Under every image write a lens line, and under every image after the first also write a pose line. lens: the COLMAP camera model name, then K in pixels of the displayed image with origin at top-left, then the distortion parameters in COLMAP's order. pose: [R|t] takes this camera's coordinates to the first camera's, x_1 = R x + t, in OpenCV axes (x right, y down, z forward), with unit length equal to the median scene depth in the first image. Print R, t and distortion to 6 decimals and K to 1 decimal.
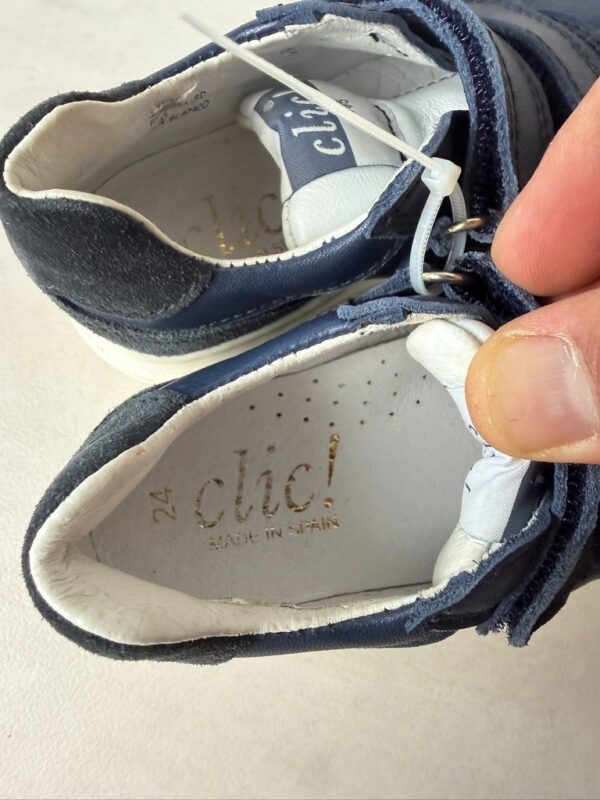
lens RADIAL K [[538.7, 0, 300.0], [0, 538.7, 400.0], [0, 0, 1]] dist [-0.076796, 0.018970]
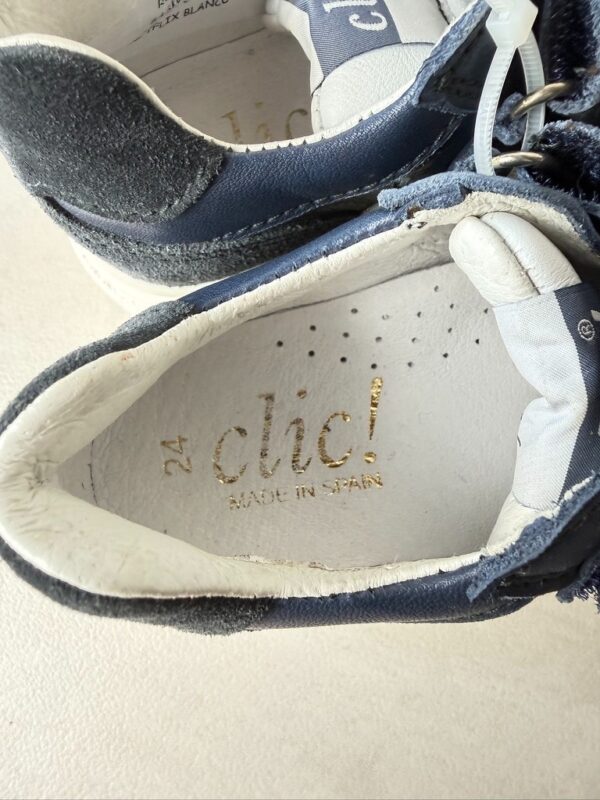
lens RADIAL K [[556.5, 0, 300.0], [0, 556.5, 400.0], [0, 0, 1]] dist [-0.044910, -0.000389]
pose [[0.996677, -0.002636, -0.081416, 0.017509], [0.003370, 0.999955, 0.008887, 0.110500], [0.081389, -0.009132, 0.996641, 0.141362]]
